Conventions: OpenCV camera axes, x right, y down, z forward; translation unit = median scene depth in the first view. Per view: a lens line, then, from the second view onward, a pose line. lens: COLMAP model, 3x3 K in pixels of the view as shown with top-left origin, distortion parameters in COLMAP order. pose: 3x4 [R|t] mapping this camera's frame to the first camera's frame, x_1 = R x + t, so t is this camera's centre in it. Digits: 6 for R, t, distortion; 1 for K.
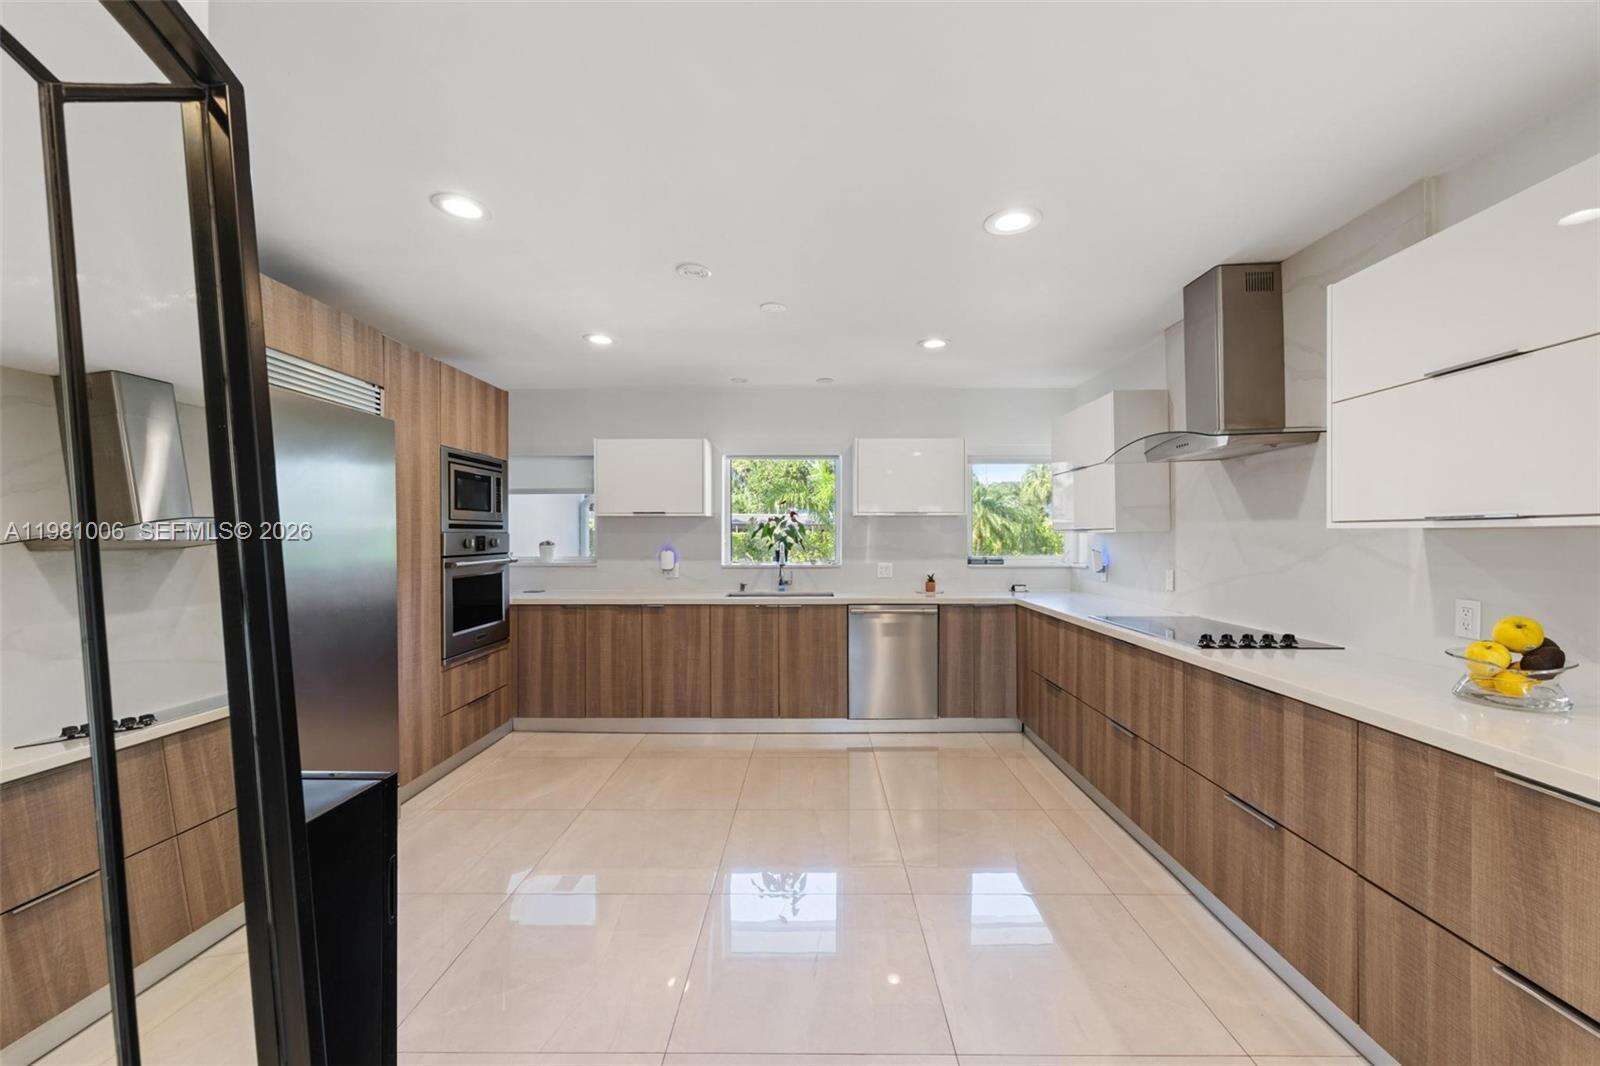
lens RADIAL K [[651.9, 0, 800.0], [0, 651.9, 533.0], [0, 0, 1]] dist [0.001014, 0.000104]
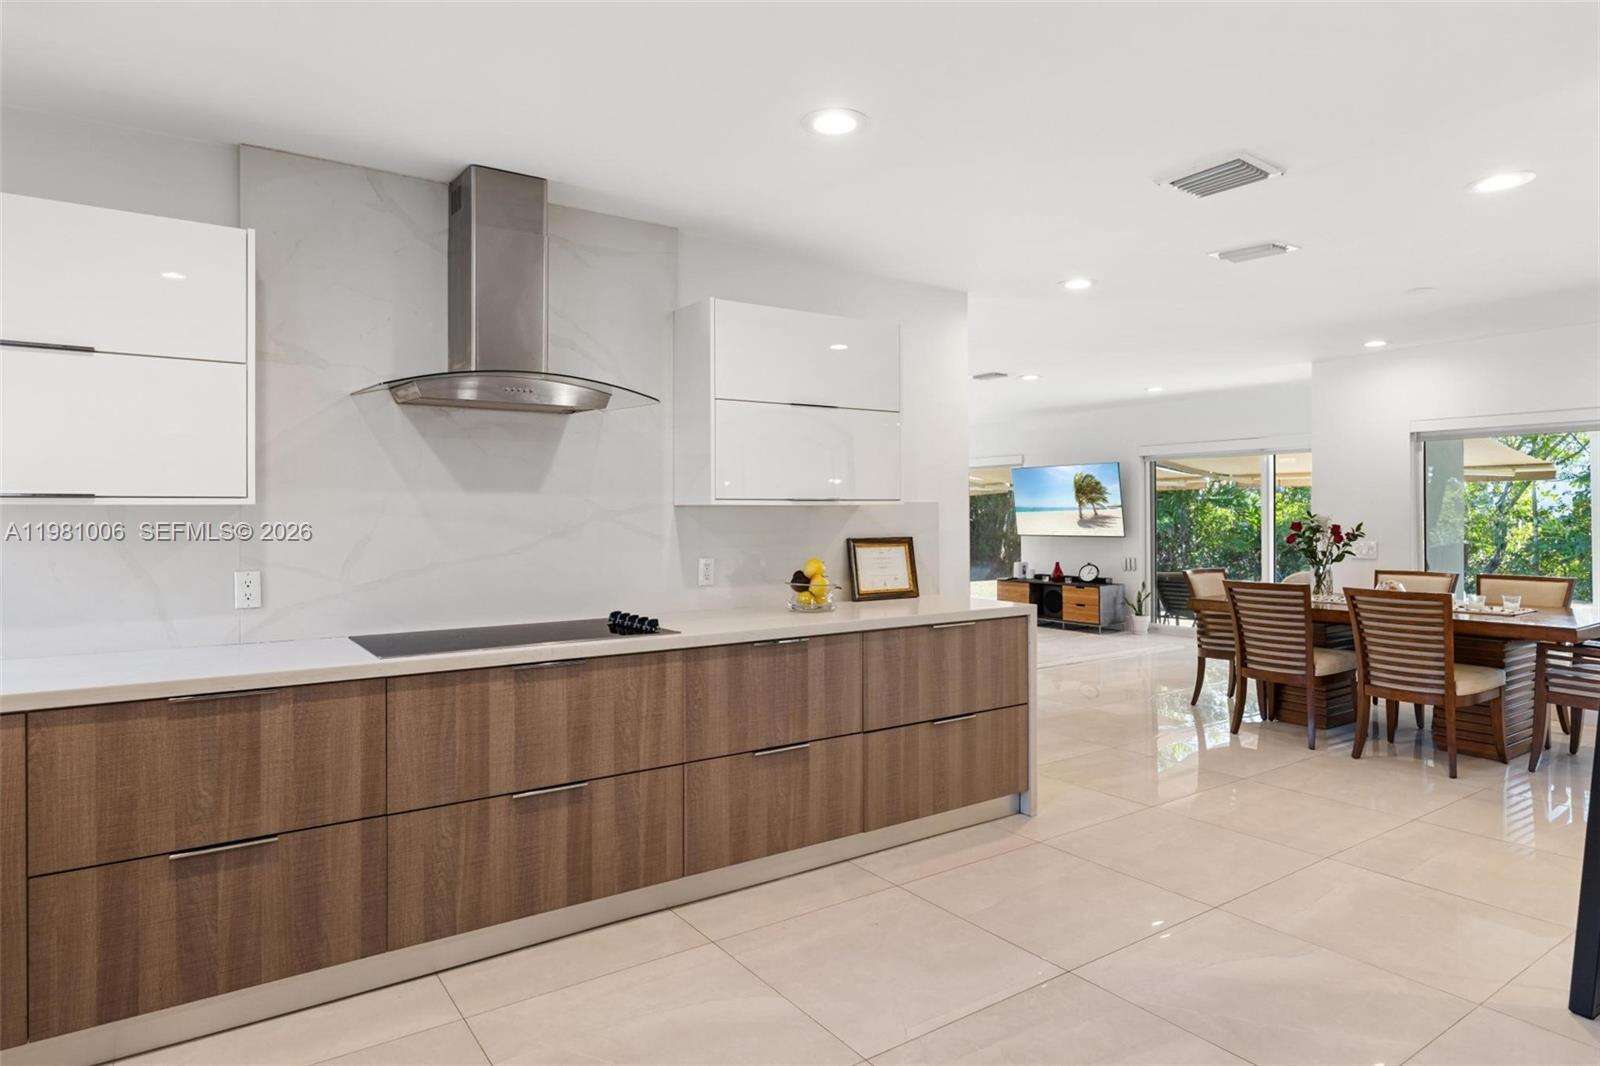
lens RADIAL K [[907.6, 0, 793.4], [0, 907.6, 521.8], [0, 0, 1]] dist [0.000557, 0.000721]
pose [[-0.583334, -0.001910, 0.812230, -0.296966], [0.001529, 0.999993, 0.003450, 0.009217], [-0.812231, 0.003254, -0.583327, 0.915276]]
